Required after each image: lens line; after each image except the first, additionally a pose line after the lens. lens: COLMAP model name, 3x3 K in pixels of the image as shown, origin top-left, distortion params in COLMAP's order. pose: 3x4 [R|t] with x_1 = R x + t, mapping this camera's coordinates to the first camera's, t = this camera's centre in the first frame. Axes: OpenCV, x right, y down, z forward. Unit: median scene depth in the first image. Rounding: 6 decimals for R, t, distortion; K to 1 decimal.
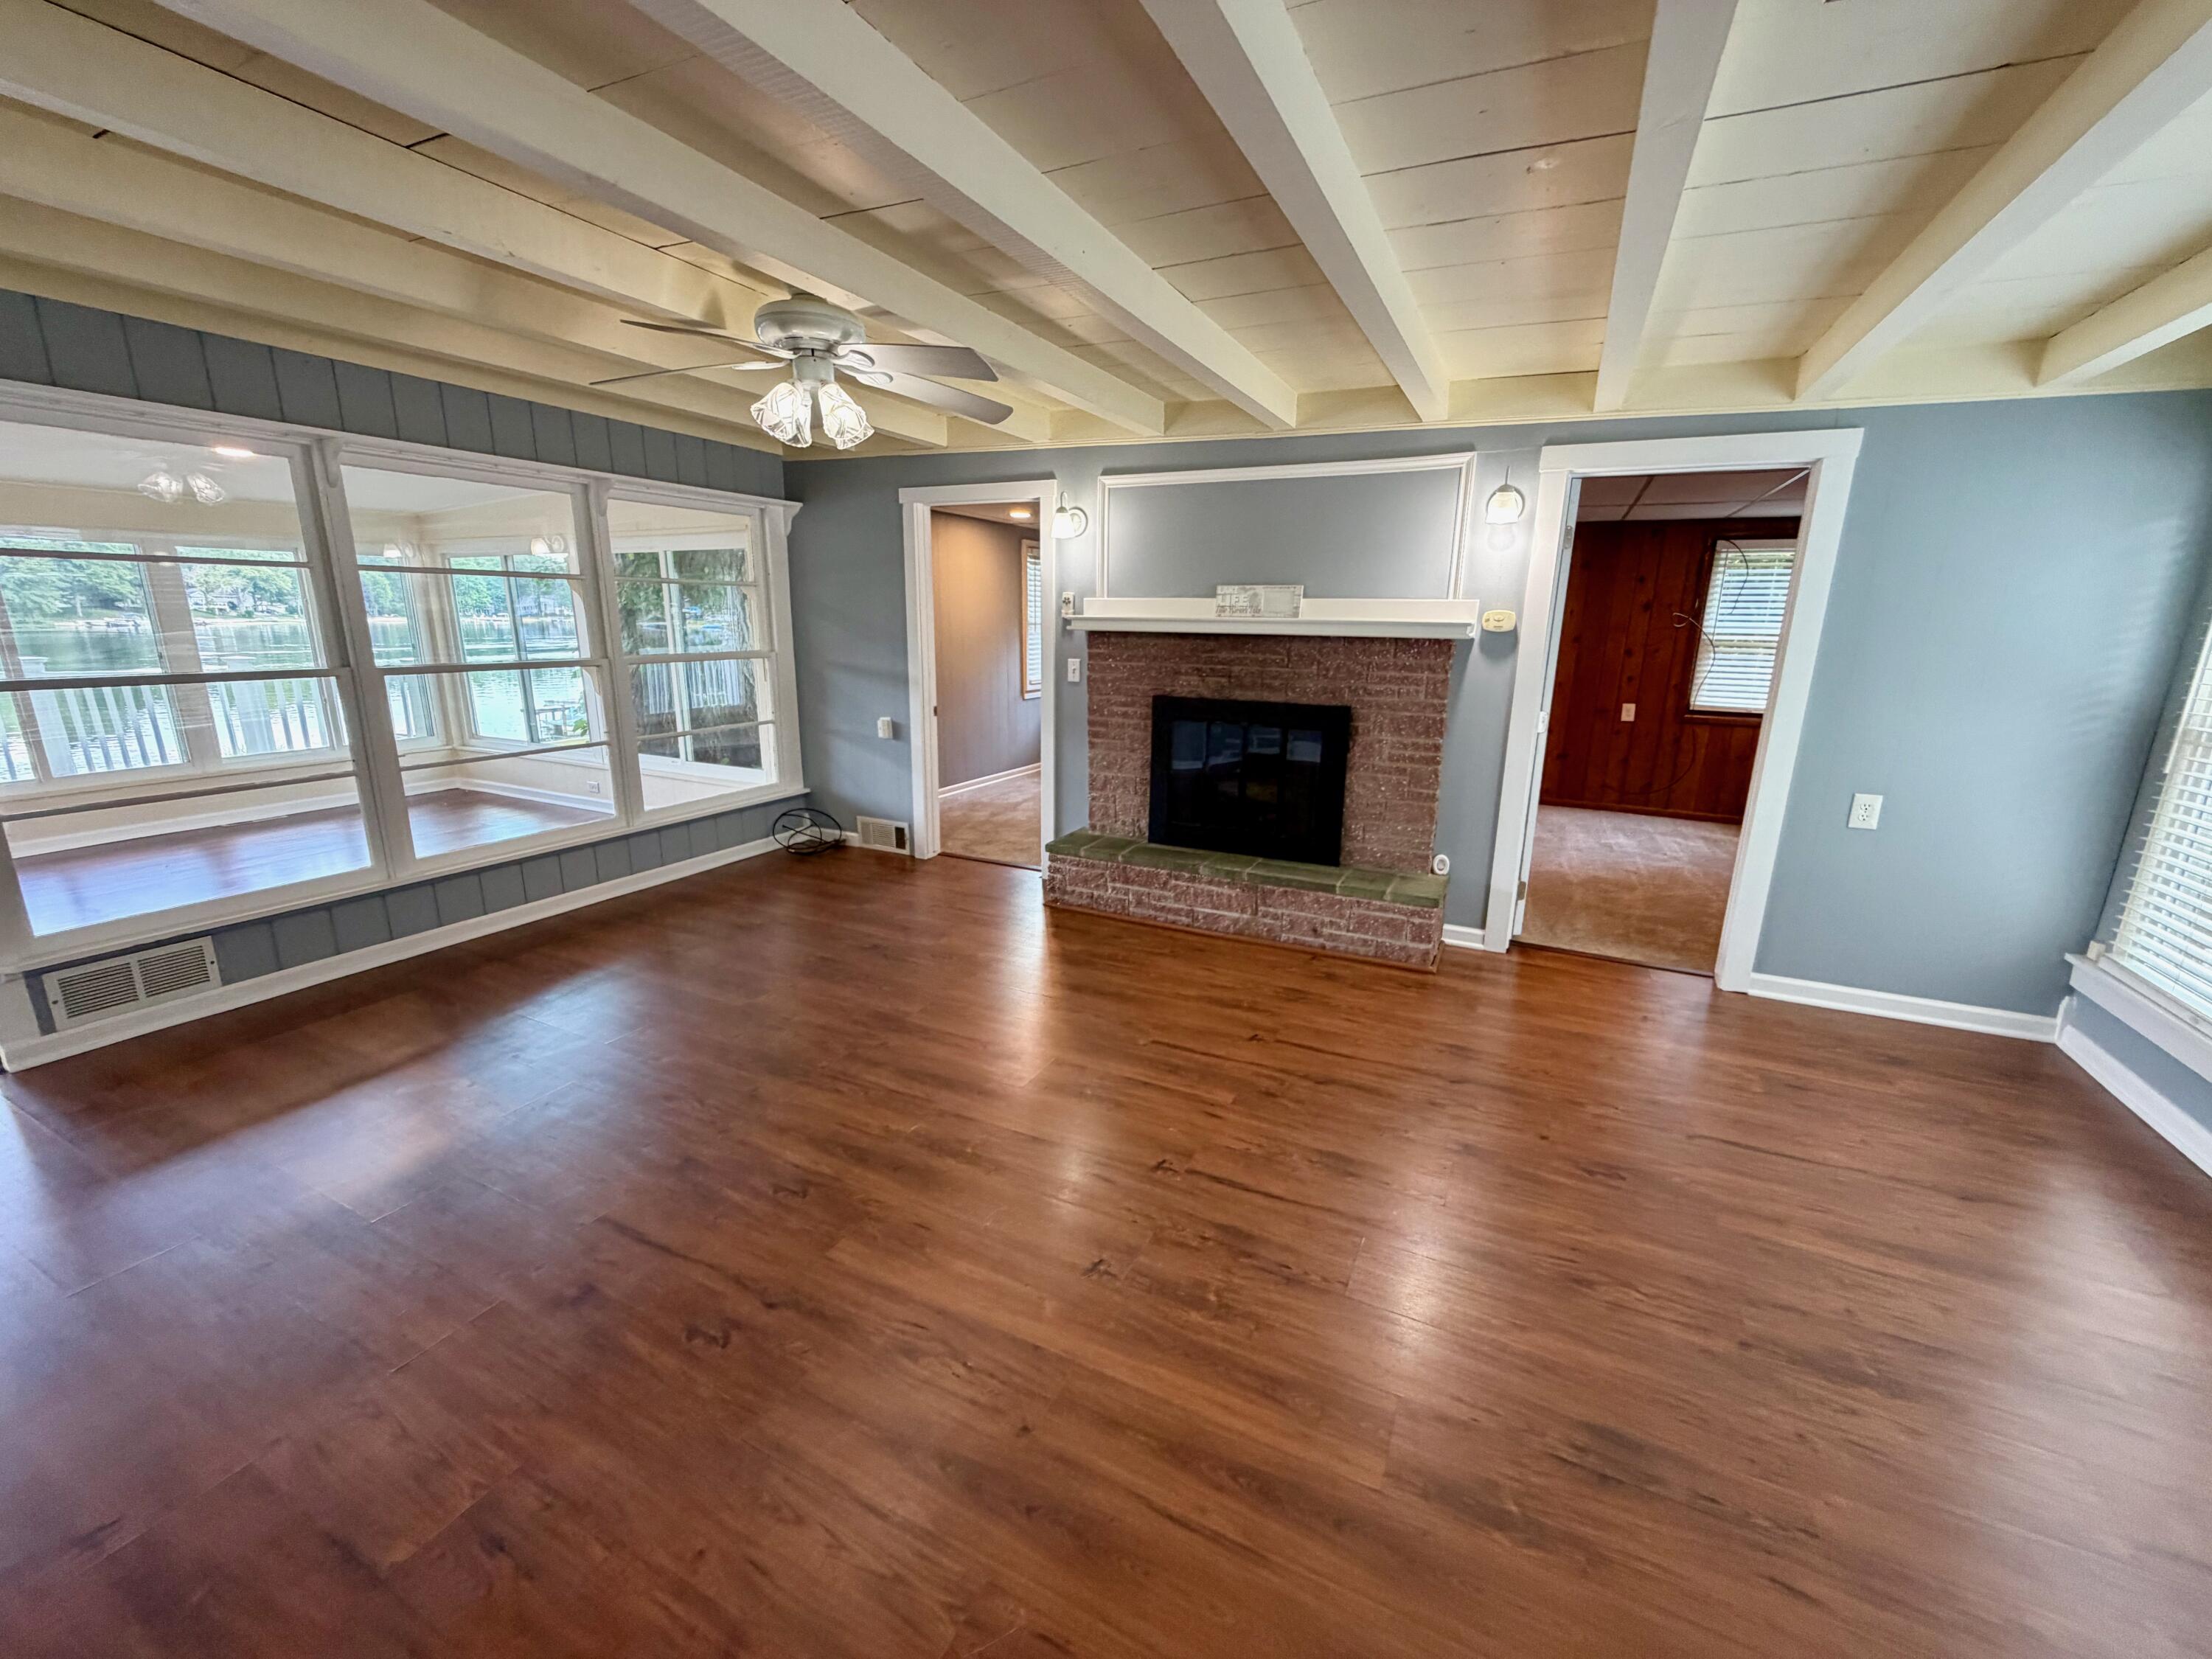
lens RADIAL K [[885.4, 0, 1094.7], [0, 885.4, 824.6], [0, 0, 1]] dist [0.000936, 0.000587]
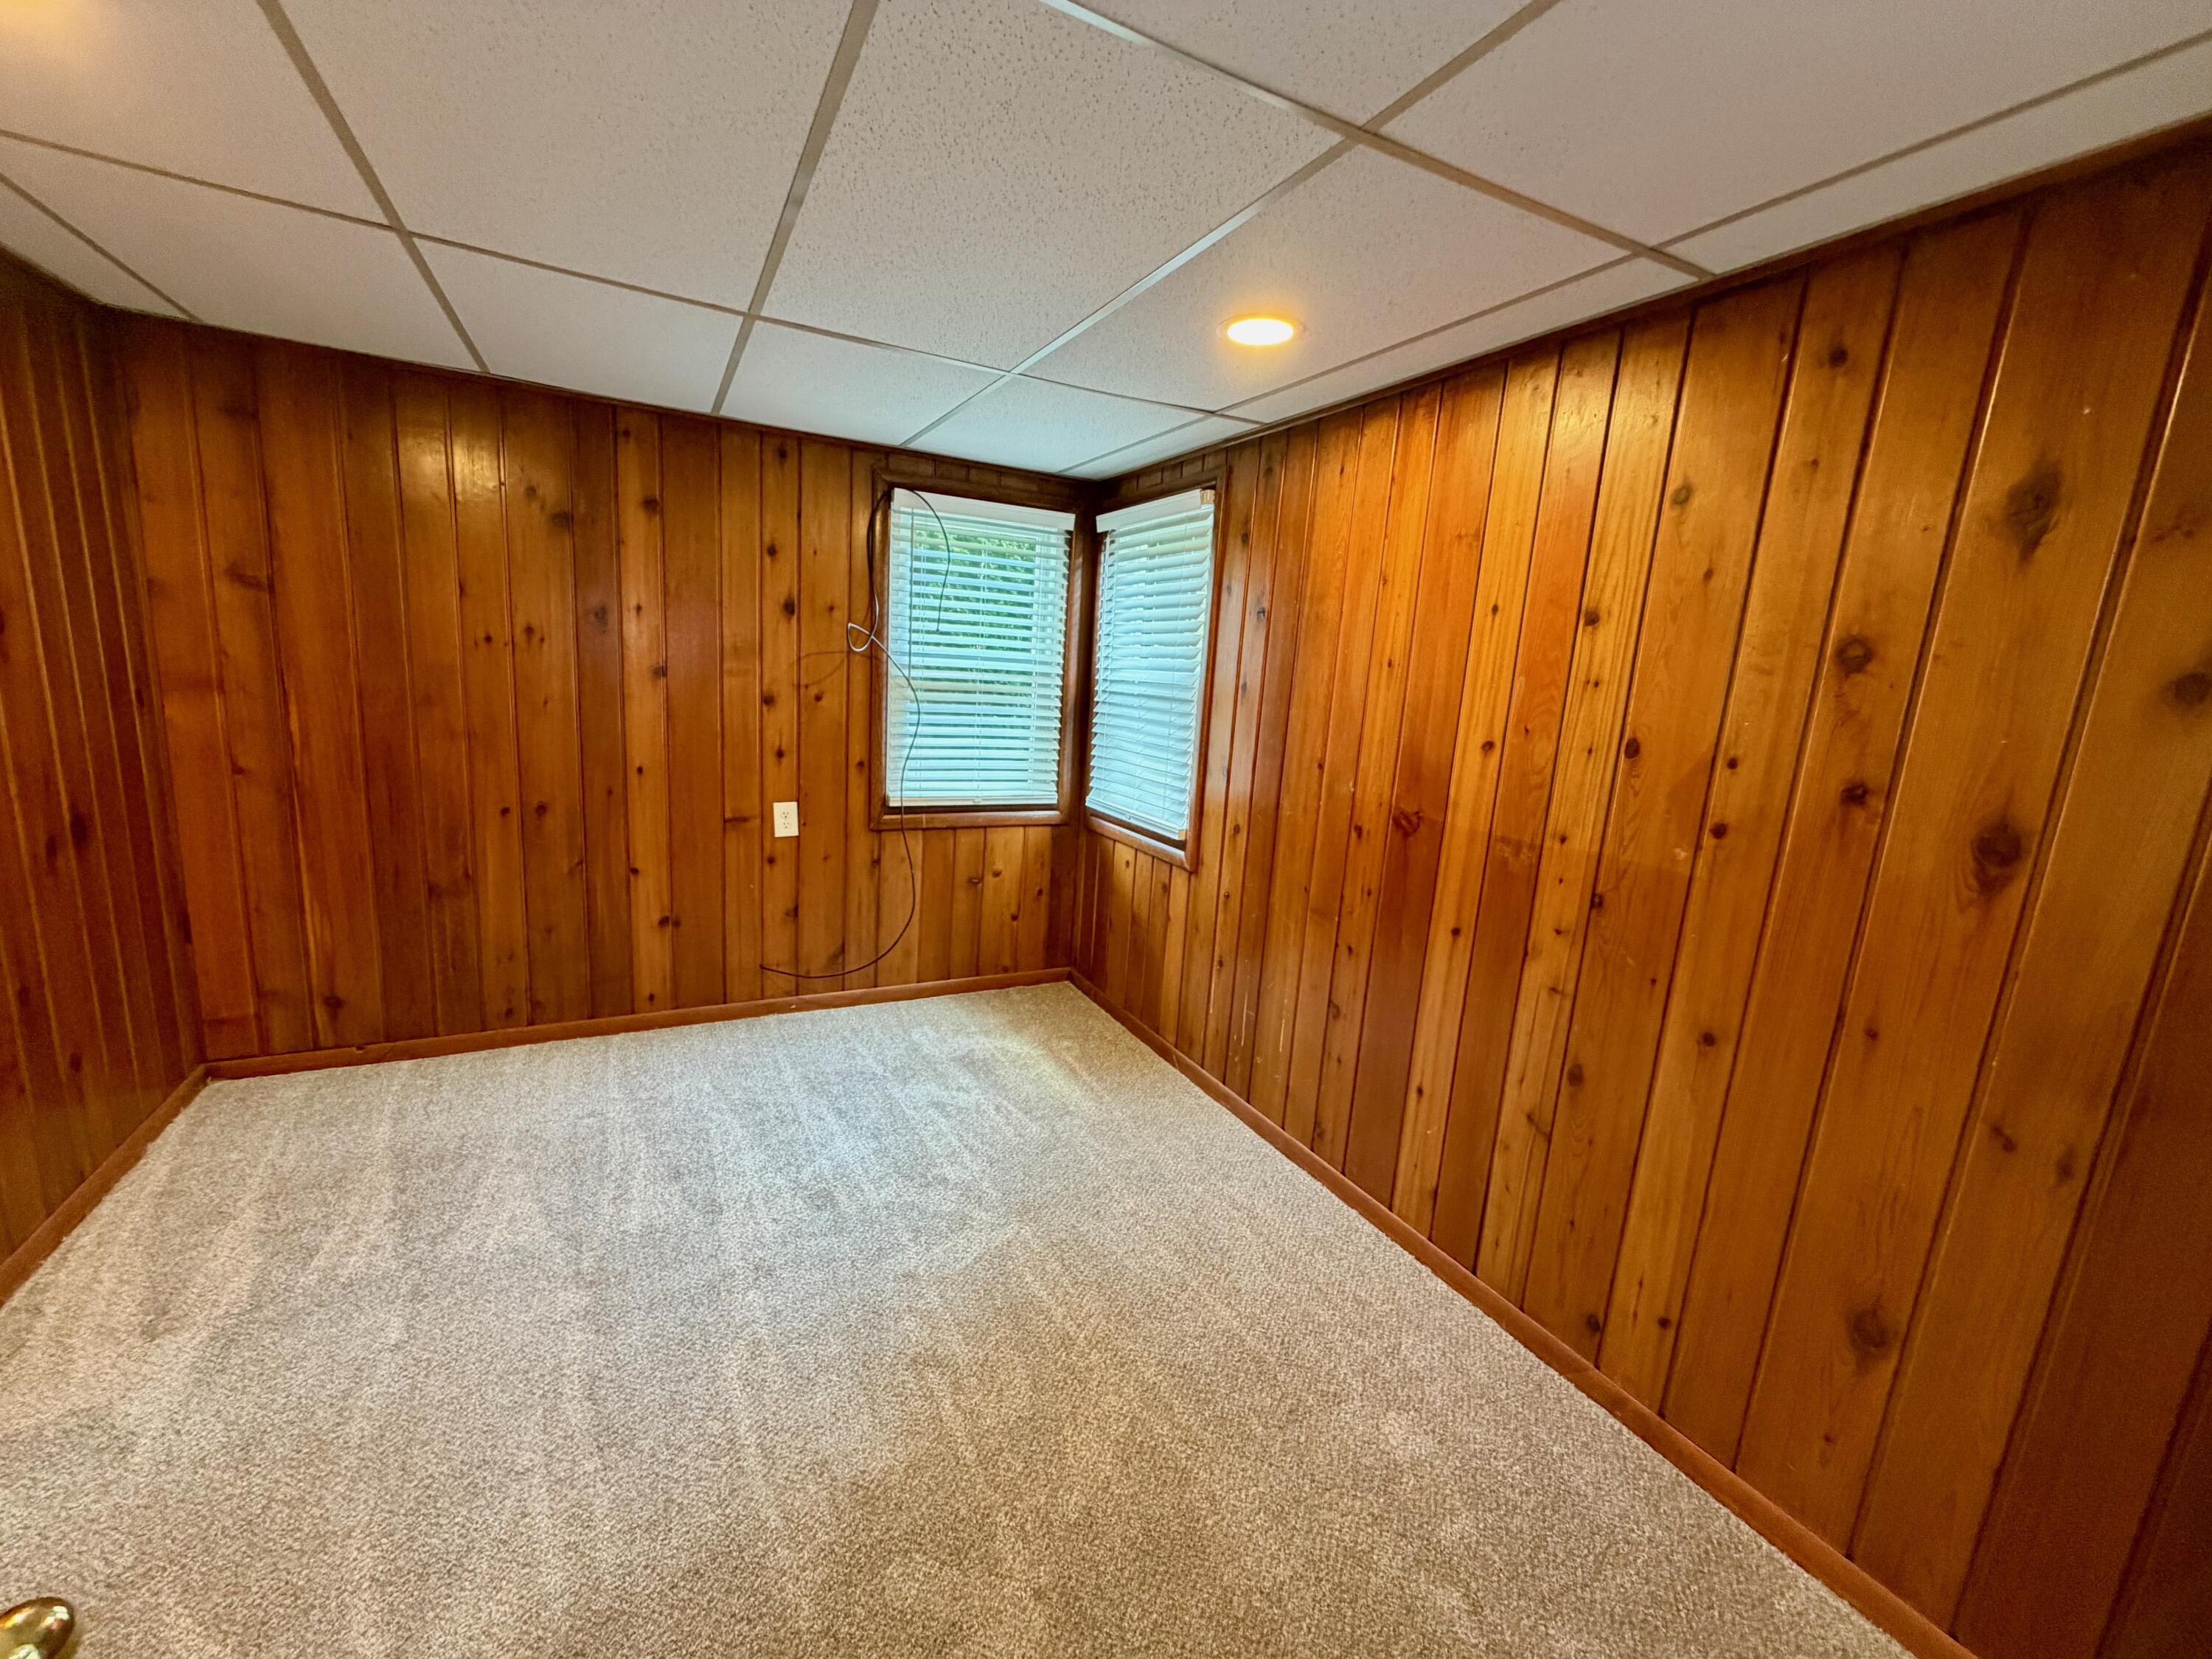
lens RADIAL K [[885.4, 0, 1109.6], [0, 885.4, 816.7], [0, 0, 1]] dist [0.000936, 0.000587]
pose [[0.573134, -0.122447, 0.810262, 0.486173], [0.139435, 0.988926, 0.050818, -0.204829], [-0.807512, 0.083854, 0.583861, 0.899264]]
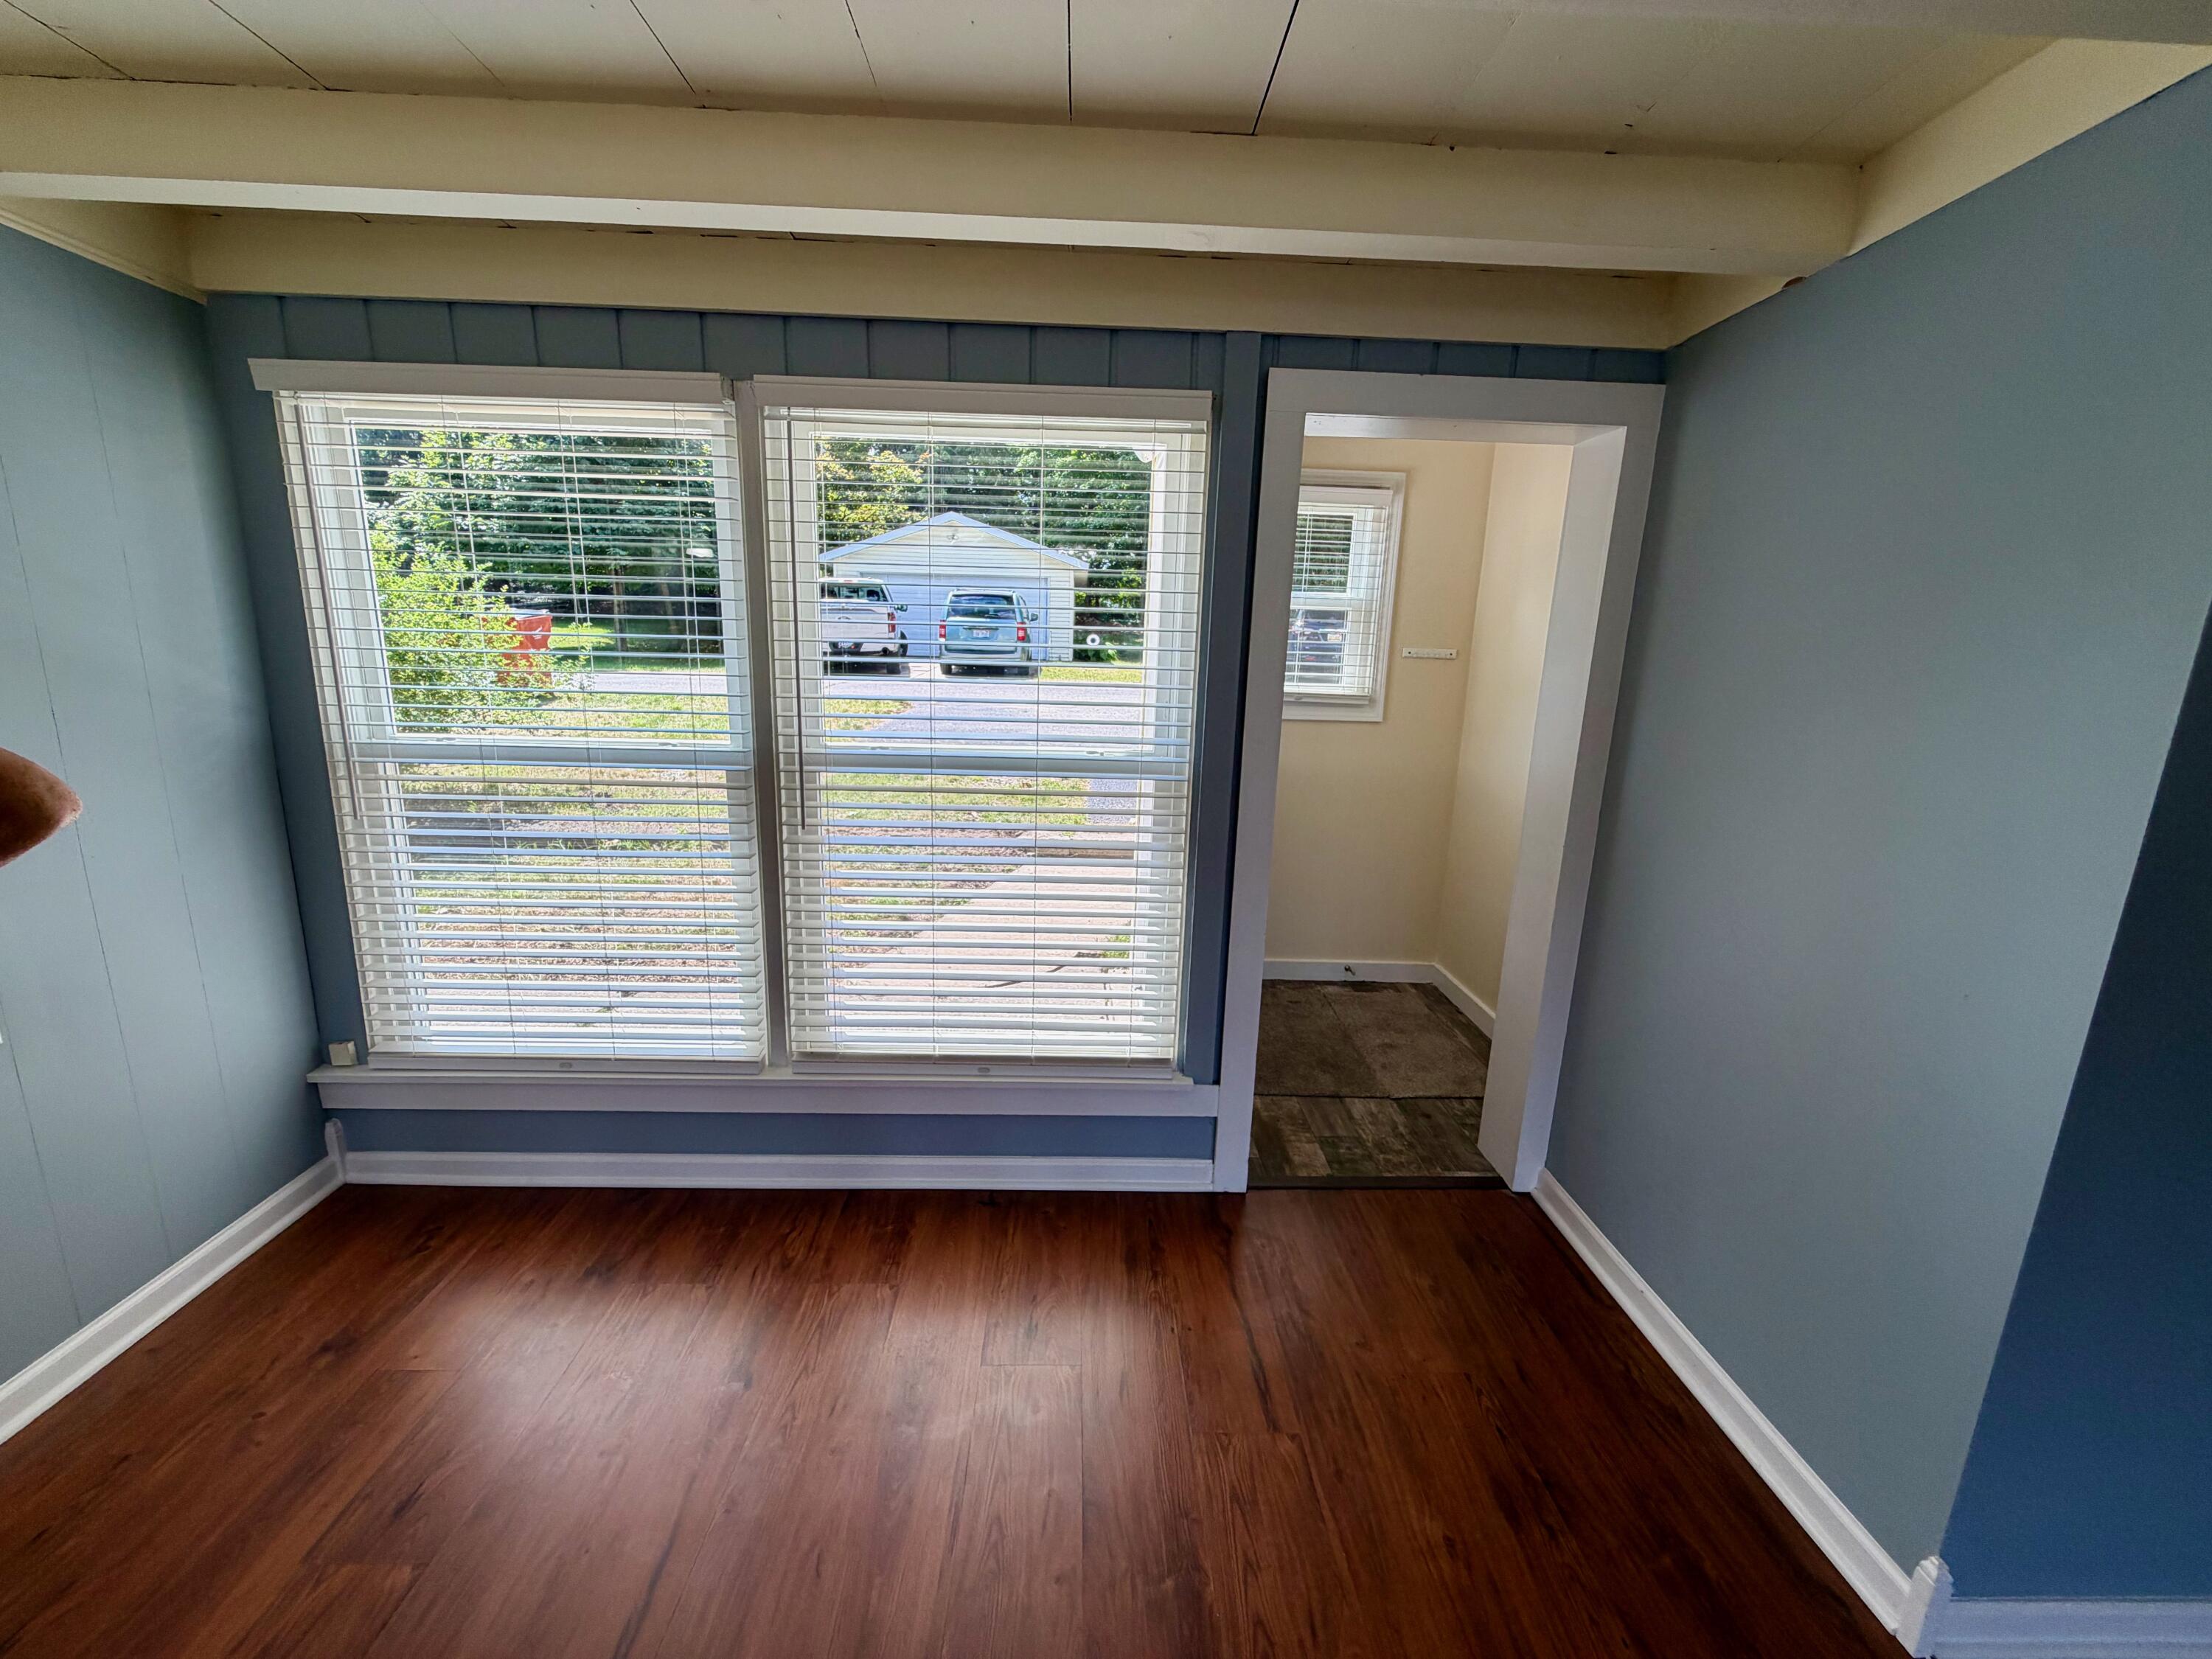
lens RADIAL K [[885.4, 0, 1092.9], [0, 885.4, 831.1], [0, 0, 1]] dist [0.000936, 0.000587]
pose [[-0.471877, -0.213527, 0.855417, 0.154413], [0.169717, 0.930085, 0.325787, -0.130550], [-0.865175, 0.298911, -0.402647, 0.512865]]
